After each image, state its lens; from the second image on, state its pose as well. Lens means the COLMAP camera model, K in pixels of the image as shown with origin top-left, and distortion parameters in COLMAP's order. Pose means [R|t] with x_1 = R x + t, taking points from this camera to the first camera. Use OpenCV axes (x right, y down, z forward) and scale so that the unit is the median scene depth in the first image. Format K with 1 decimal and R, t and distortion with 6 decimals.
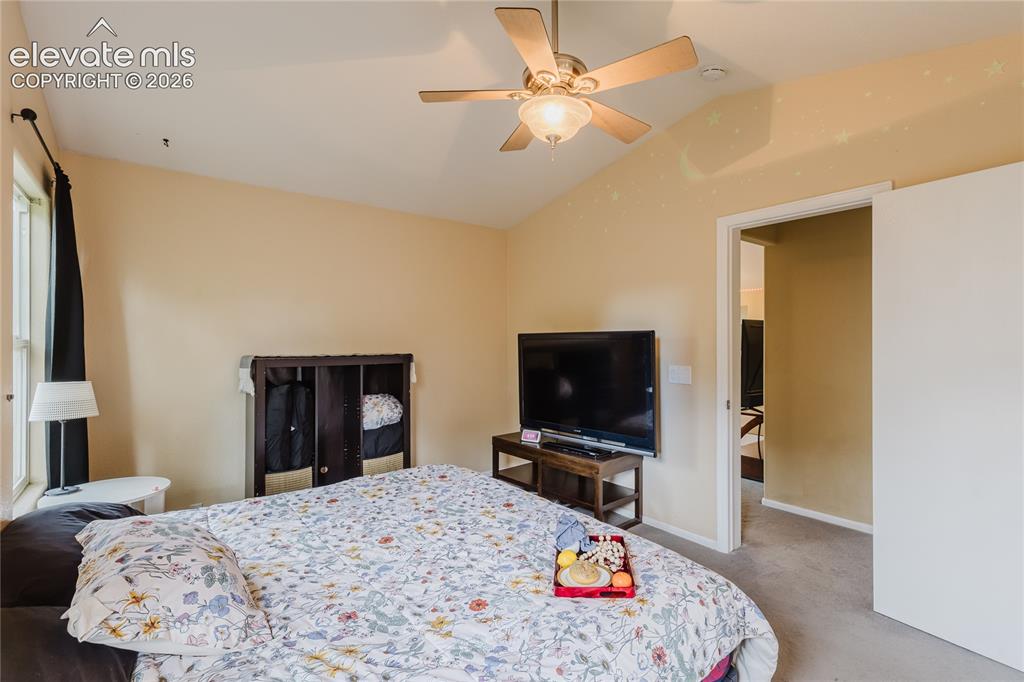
lens RADIAL K [[472.1, 0, 511.0], [0, 472.1, 340.9], [0, 0, 1]] dist [0.003085, 0.000309]
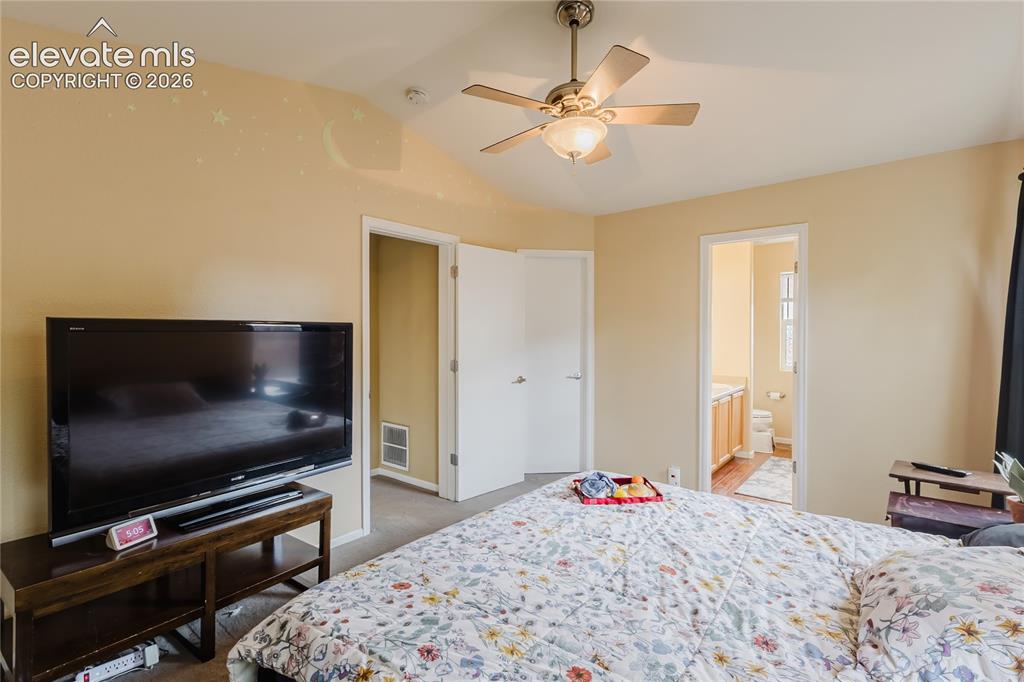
lens RADIAL K [[472.1, 0, 509.6], [0, 472.1, 336.7], [0, 0, 1]] dist [0.003085, 0.000309]
pose [[-0.227726, -0.005803, 0.973708, -0.797329], [-0.000986, 0.999983, 0.005729, -0.000903], [-0.973725, 0.000345, -0.227728, 1.145133]]
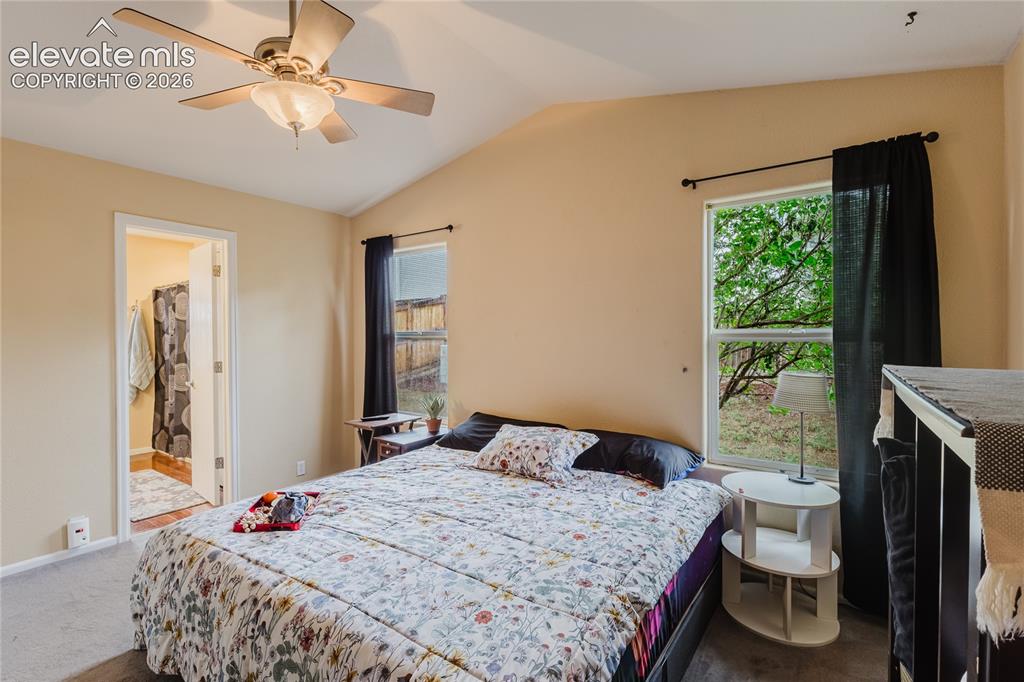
lens RADIAL K [[472.1, 0, 511.8], [0, 472.1, 339.8], [0, 0, 1]] dist [0.003085, 0.000309]
pose [[-0.952692, 0.005050, -0.303896, -0.027583], [0.002276, 0.999952, 0.009481, 0.001297], [0.303930, 0.008341, -0.952658, 1.674163]]
